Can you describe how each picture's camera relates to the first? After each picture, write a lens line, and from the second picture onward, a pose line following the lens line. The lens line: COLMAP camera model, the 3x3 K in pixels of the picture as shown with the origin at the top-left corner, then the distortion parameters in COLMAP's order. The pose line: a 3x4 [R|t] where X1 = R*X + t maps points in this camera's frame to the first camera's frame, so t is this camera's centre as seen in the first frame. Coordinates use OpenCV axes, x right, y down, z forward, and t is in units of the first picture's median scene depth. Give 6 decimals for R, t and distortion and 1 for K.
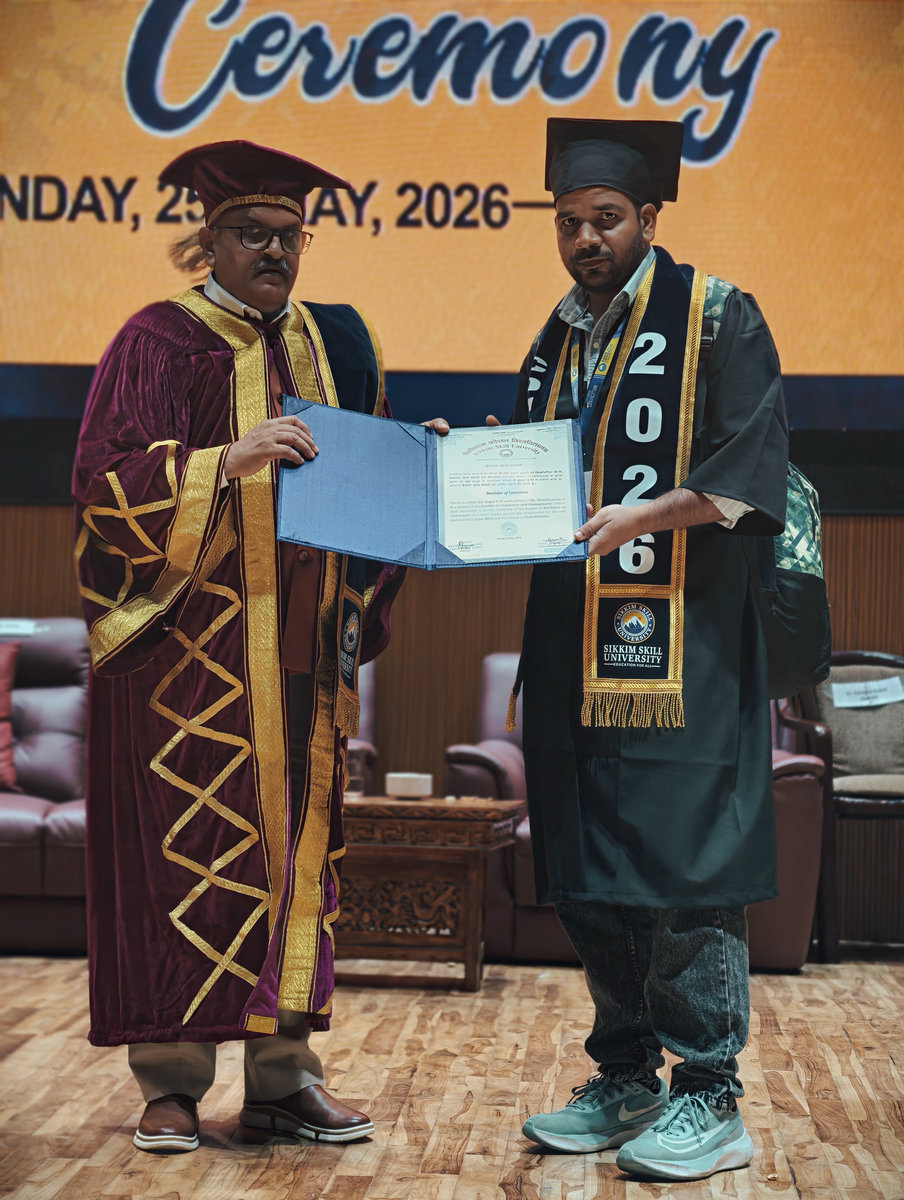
lens RADIAL K [[2915.9, 0, 444.3], [0, 2915.9, 597.1], [0, 0, 1]] dist [0.300543, 0.000000]
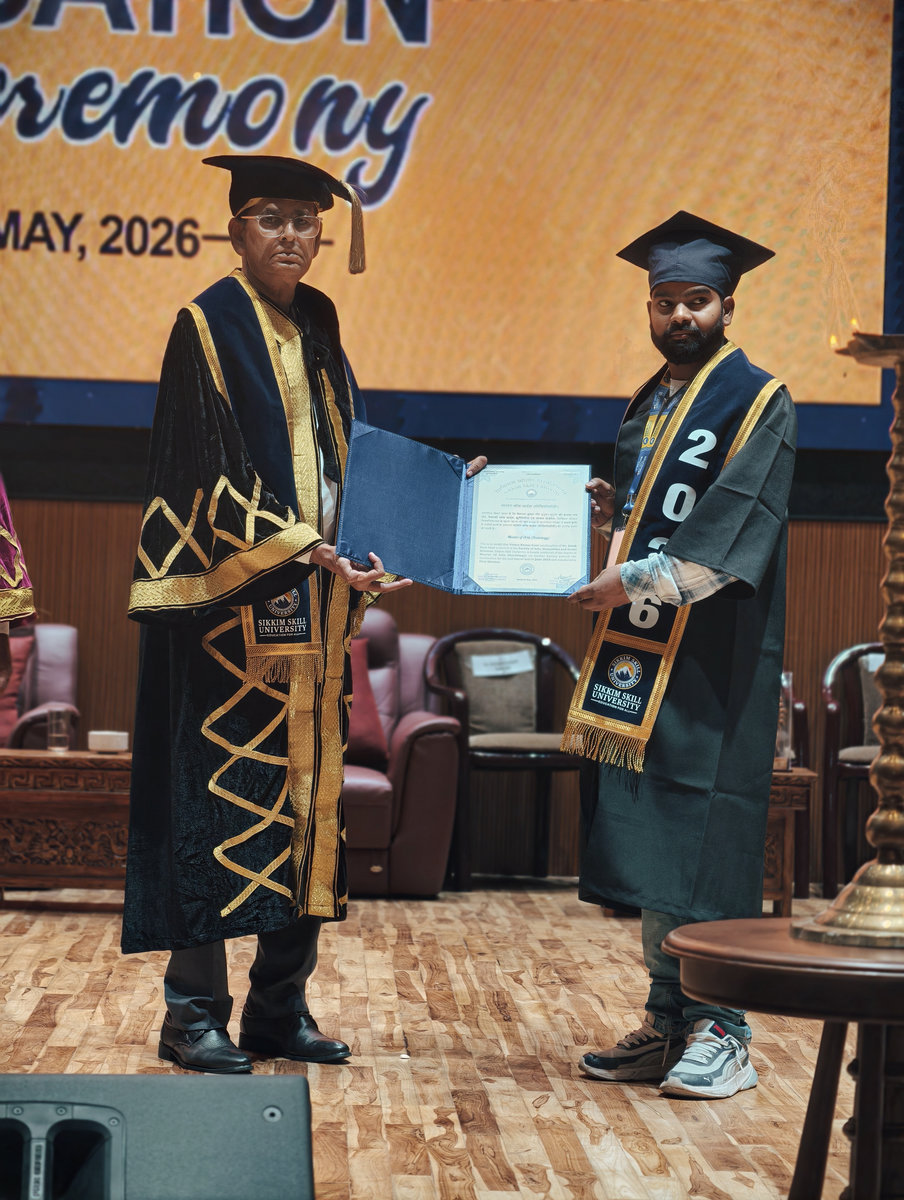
lens RADIAL K [[2915.9, 0, 445.1], [0, 2915.9, 602.9], [0, 0, 1]] dist [0.300543, 0.000000]
pose [[0.994594, 0.009888, 0.103372, 0.000318], [-0.011532, 0.999816, 0.015311, -0.009310], [-0.103202, -0.016421, 0.994525, -0.158397]]
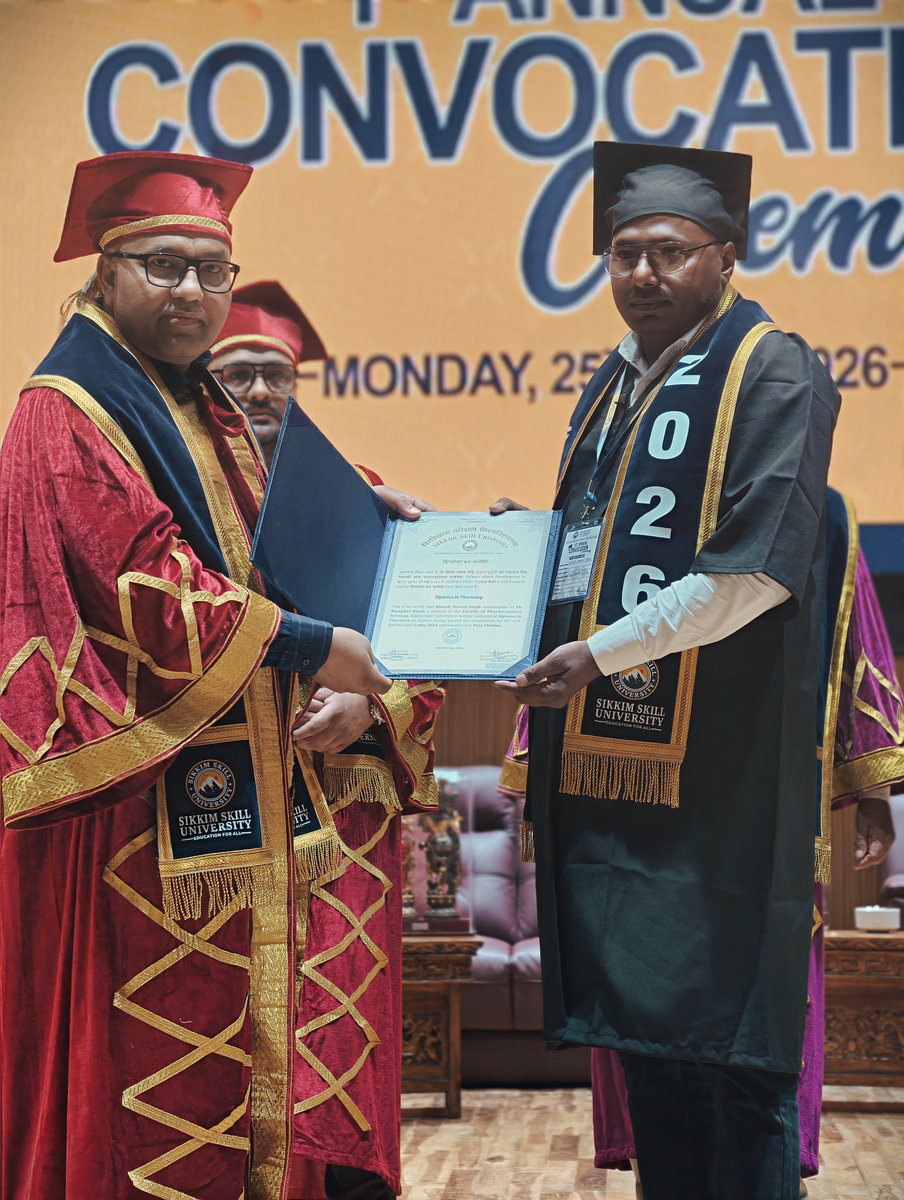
lens RADIAL K [[2915.9, 0, 442.8], [0, 2915.9, 608.2], [0, 0, 1]] dist [0.300543, 0.000000]
pose [[0.999659, -0.025974, -0.002538, -0.138515], [0.025841, 0.998735, -0.043139, -0.004905], [0.003655, 0.043058, 0.999066, -0.057493]]
